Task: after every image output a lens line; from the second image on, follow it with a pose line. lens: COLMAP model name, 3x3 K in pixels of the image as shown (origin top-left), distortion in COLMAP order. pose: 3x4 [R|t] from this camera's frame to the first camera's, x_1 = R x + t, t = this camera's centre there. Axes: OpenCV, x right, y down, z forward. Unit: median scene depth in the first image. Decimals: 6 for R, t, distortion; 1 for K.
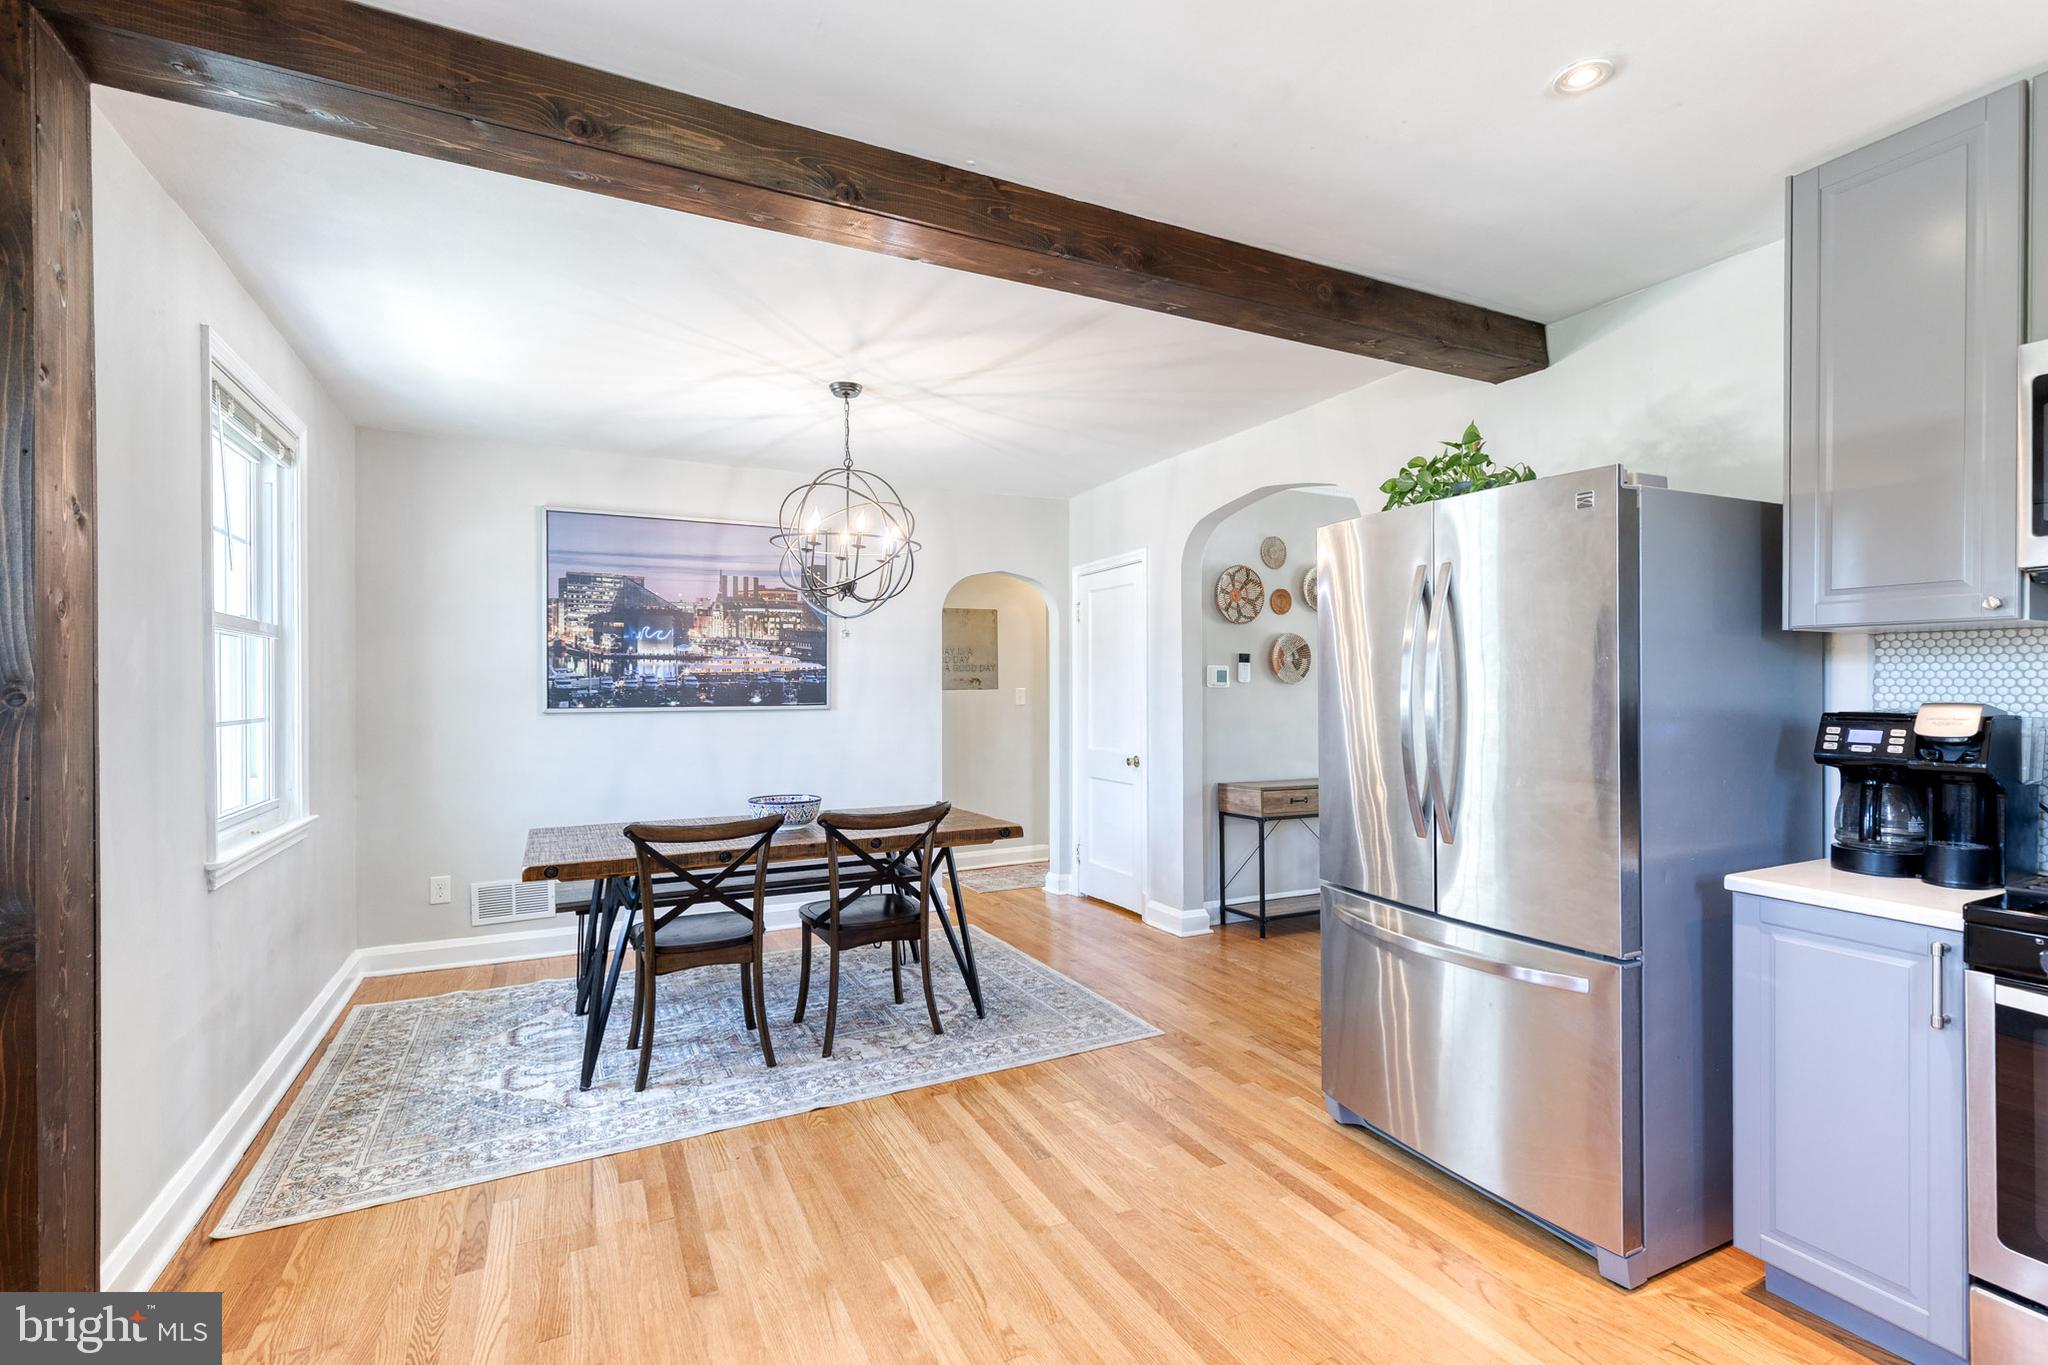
lens RADIAL K [[949.0, 0, 1048.1], [0, 949.0, 683.6], [0, 0, 1]] dist [0.001123, -0.000421]
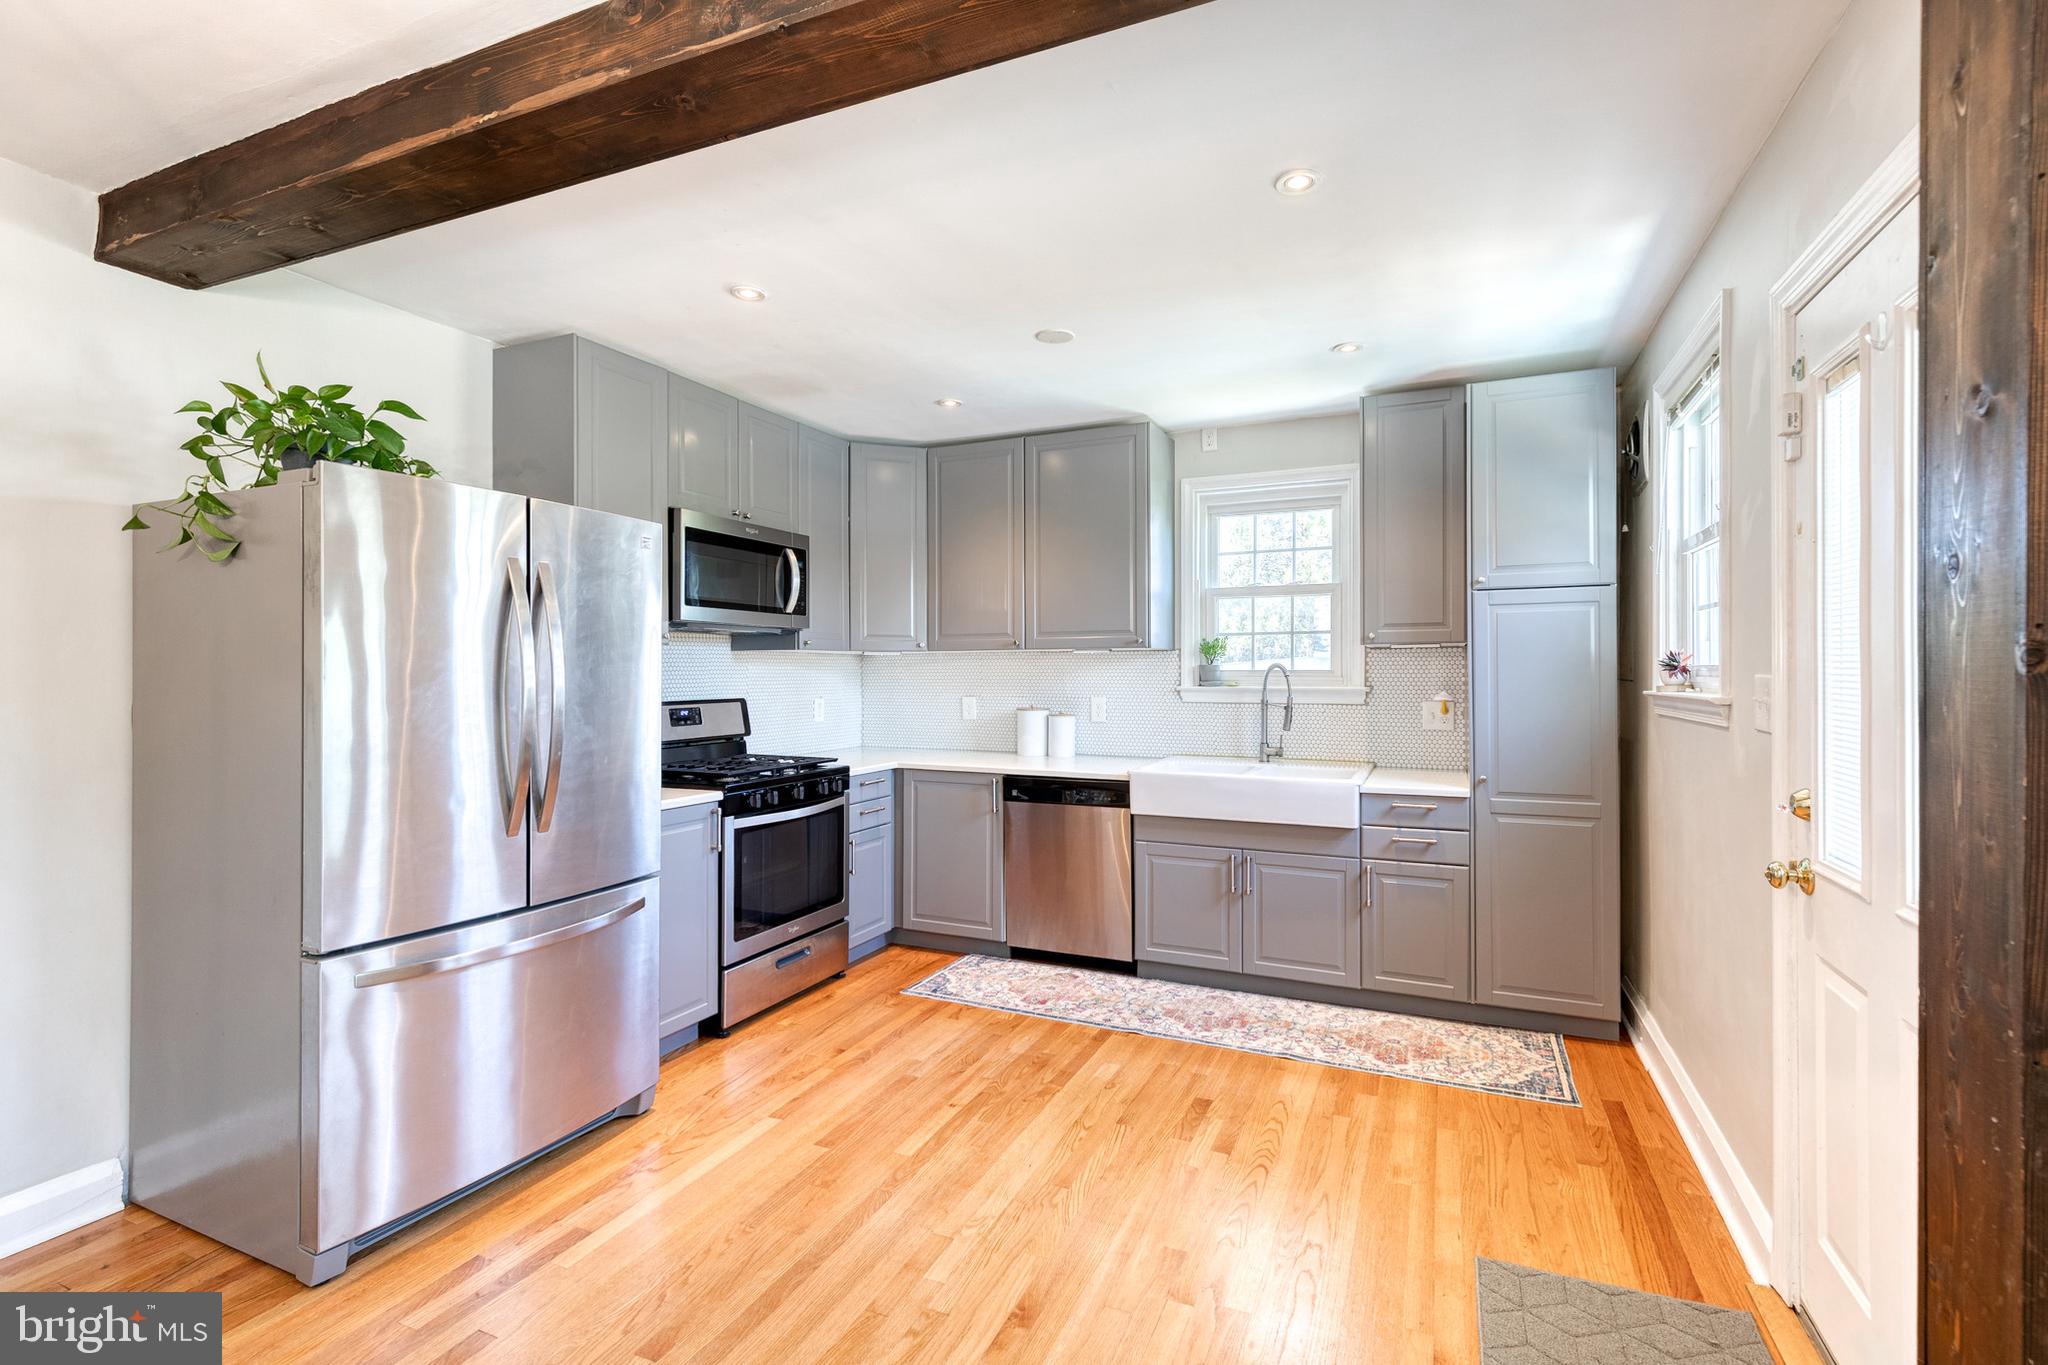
lens RADIAL K [[927.5, 0, 1047.6], [0, 927.5, 678.3], [0, 0, 1]] dist [0.011644, -0.000740]
pose [[-0.637112, 0.000199, 0.770771, -0.351664], [0.003153, 0.999992, 0.002348, -0.000421], [-0.770765, 0.003926, -0.637108, 0.601701]]
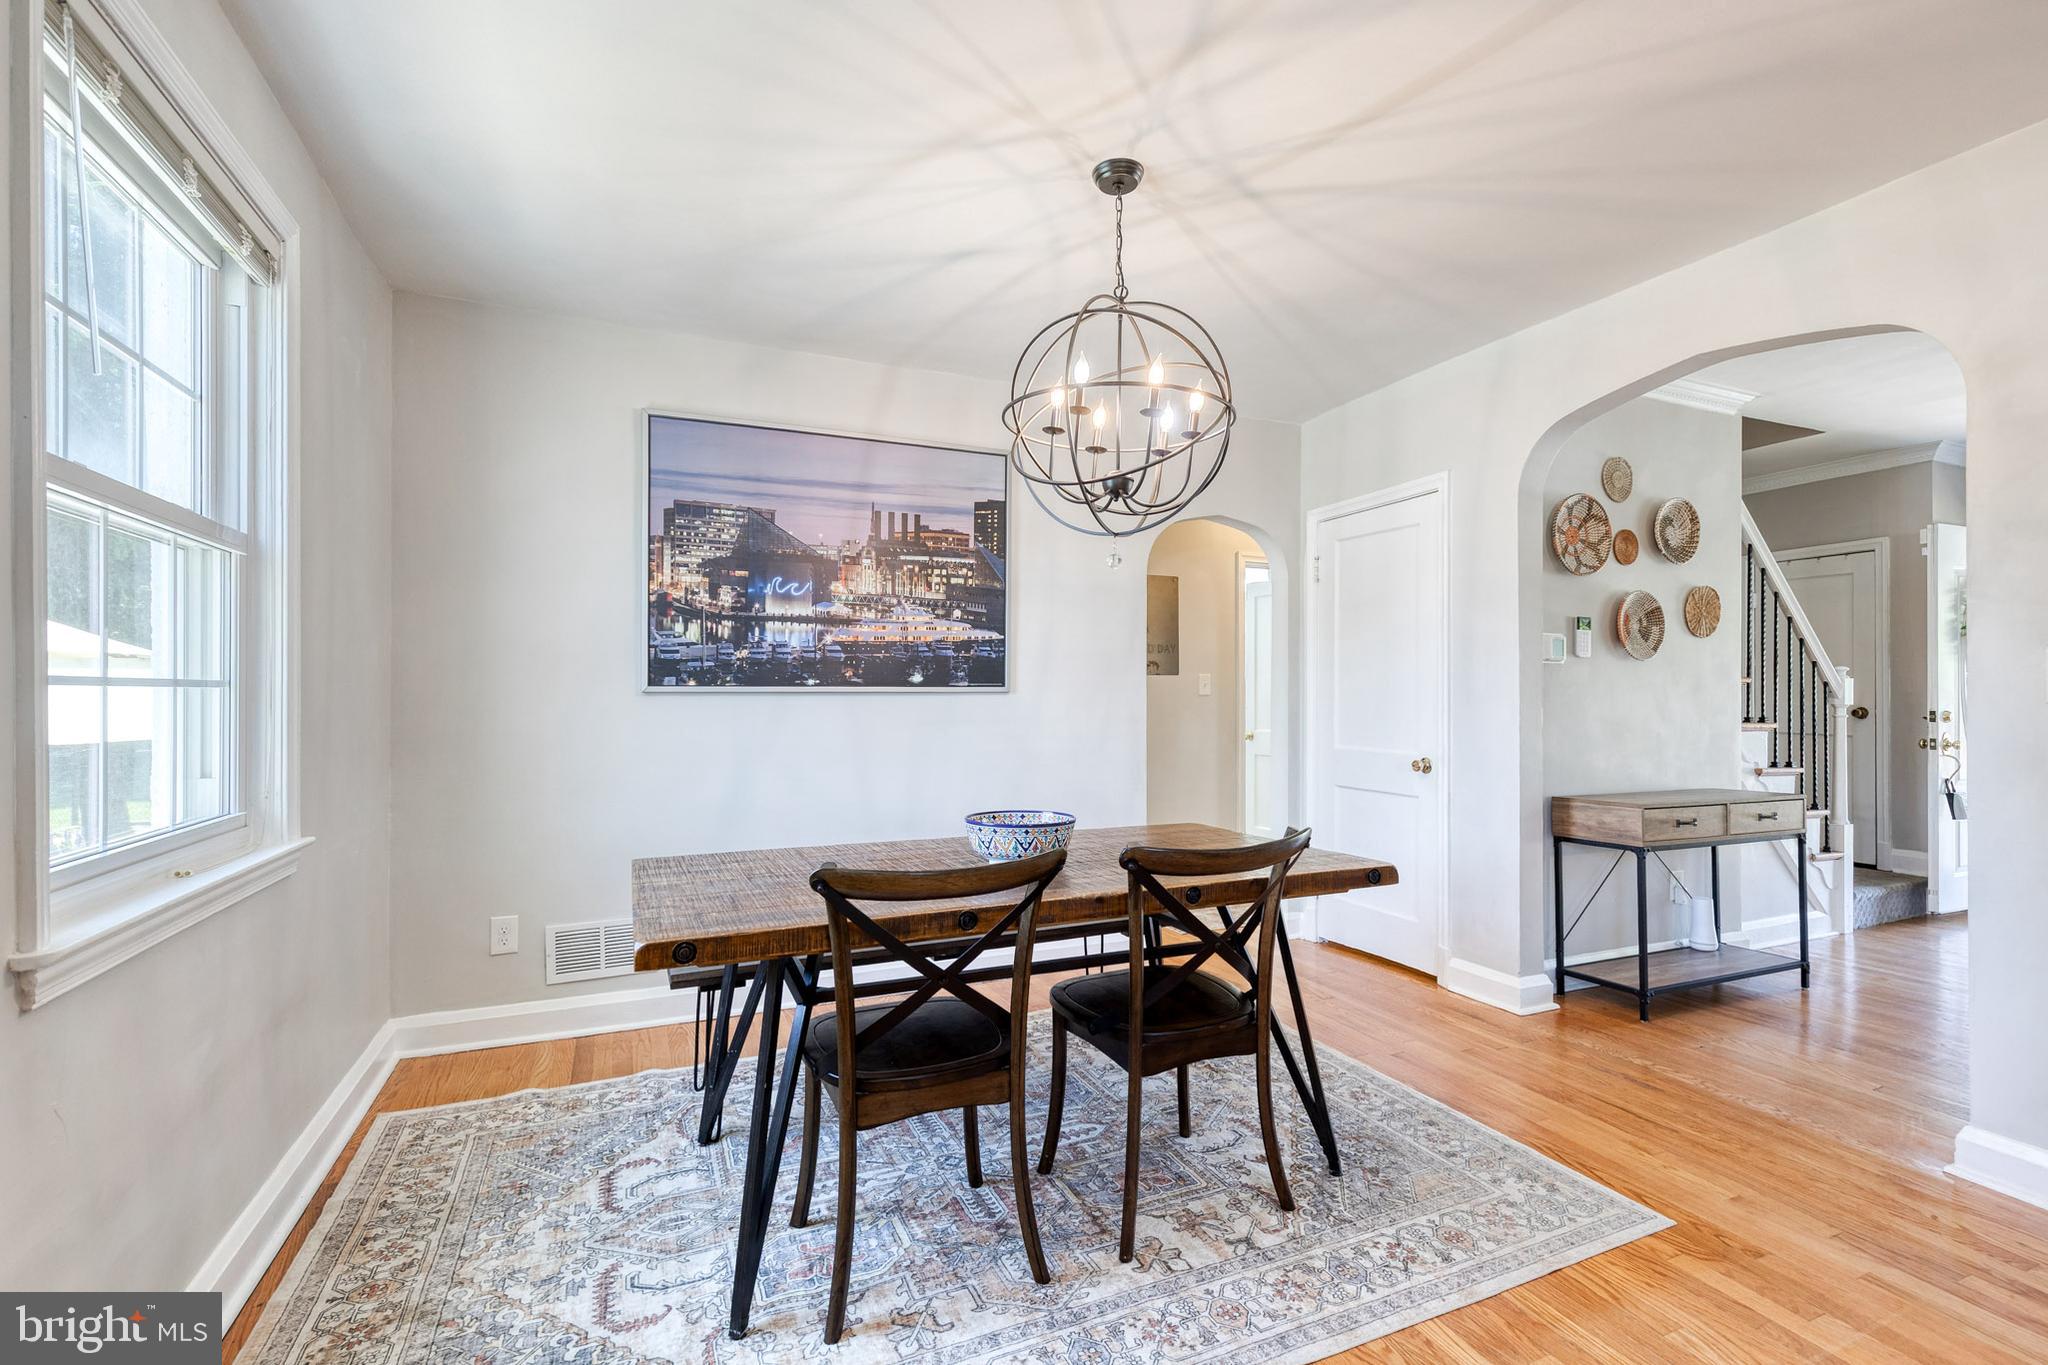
lens RADIAL K [[941.1, 0, 1047.5], [0, 941.1, 685.7], [0, 0, 1]] dist [0.003070, -0.000712]
pose [[0.998322, 0.003358, -0.057808, -0.171675], [-0.003566, 0.999988, -0.003481, 0.026425], [0.057795, 0.003681, 0.998322, 0.282594]]
